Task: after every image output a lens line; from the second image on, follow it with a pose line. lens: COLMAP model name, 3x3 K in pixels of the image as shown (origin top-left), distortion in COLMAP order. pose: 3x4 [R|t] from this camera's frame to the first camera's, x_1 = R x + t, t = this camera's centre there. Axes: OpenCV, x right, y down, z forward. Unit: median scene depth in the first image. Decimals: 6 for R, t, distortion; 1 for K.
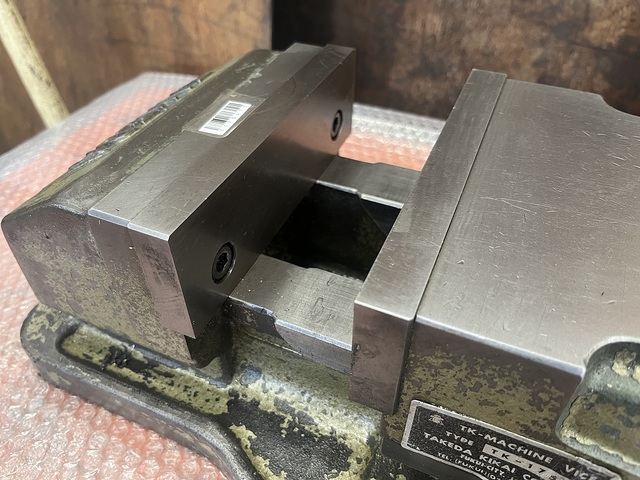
lens RADIAL K [[505.1, 0, 320.0], [0, 505.1, 240.0], [0, 0, 1]] dist [0.064359, -0.135524]
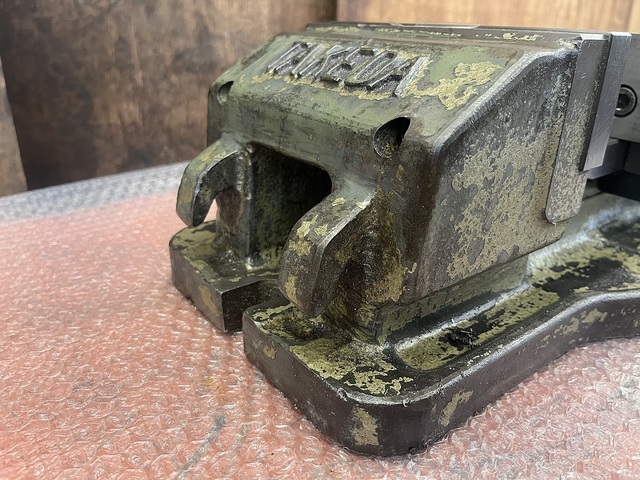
lens RADIAL K [[505.1, 0, 320.0], [0, 505.1, 240.0], [0, 0, 1]] dist [0.064359, -0.135524]
pose [[0.474143, -0.333805, 0.814717, -1.129479], [0.572116, 0.820167, 0.003082, -0.017412], [-0.669232, 0.464651, 0.579851, 0.650283]]
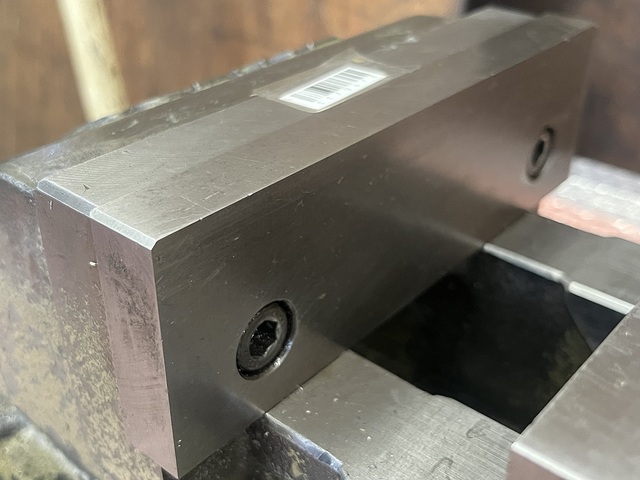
lens RADIAL K [[800.7, 0, 320.0], [0, 800.7, 240.0], [0, 0, 1]] dist [0.010678, -0.042947]
pose [[0.958530, 0.160143, -0.235741, 0.025090], [-0.203095, 0.964141, -0.170833, 0.057992], [0.199930, 0.211626, 0.956683, 0.180789]]
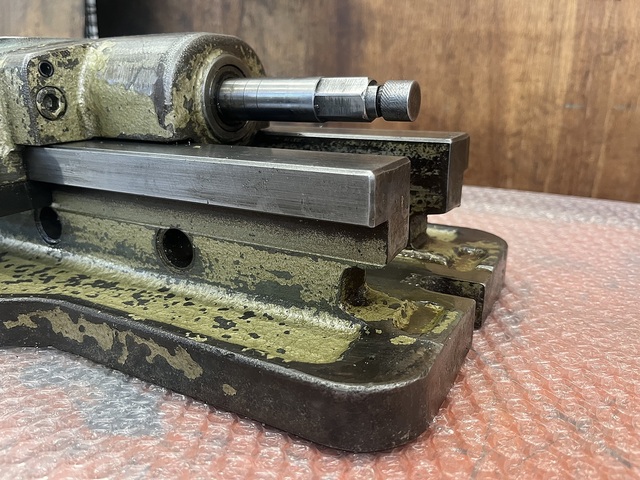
lens RADIAL K [[505.1, 0, 320.0], [0, 505.1, 240.0], [0, 0, 1]] dist [0.064359, -0.135524]
pose [[0.994268, 0.019019, -0.105208, 1.467005], [-0.060663, 0.910665, -0.408668, 0.905865], [0.088036, 0.412708, 0.906599, -0.265365]]
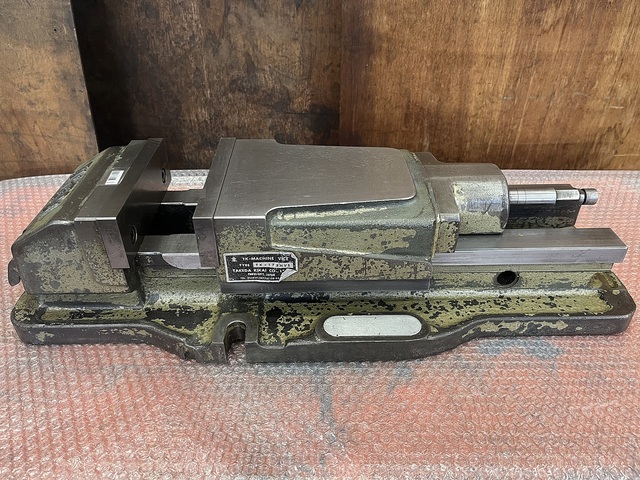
lens RADIAL K [[505.1, 0, 320.0], [0, 505.1, 240.0], [0, 0, 1]] dist [0.064359, -0.135524]
pose [[0.908685, -0.236819, 0.343814, -0.171337], [0.281211, 0.955891, -0.084811, 0.393165], [-0.308564, 0.173751, 0.935200, -1.112510]]
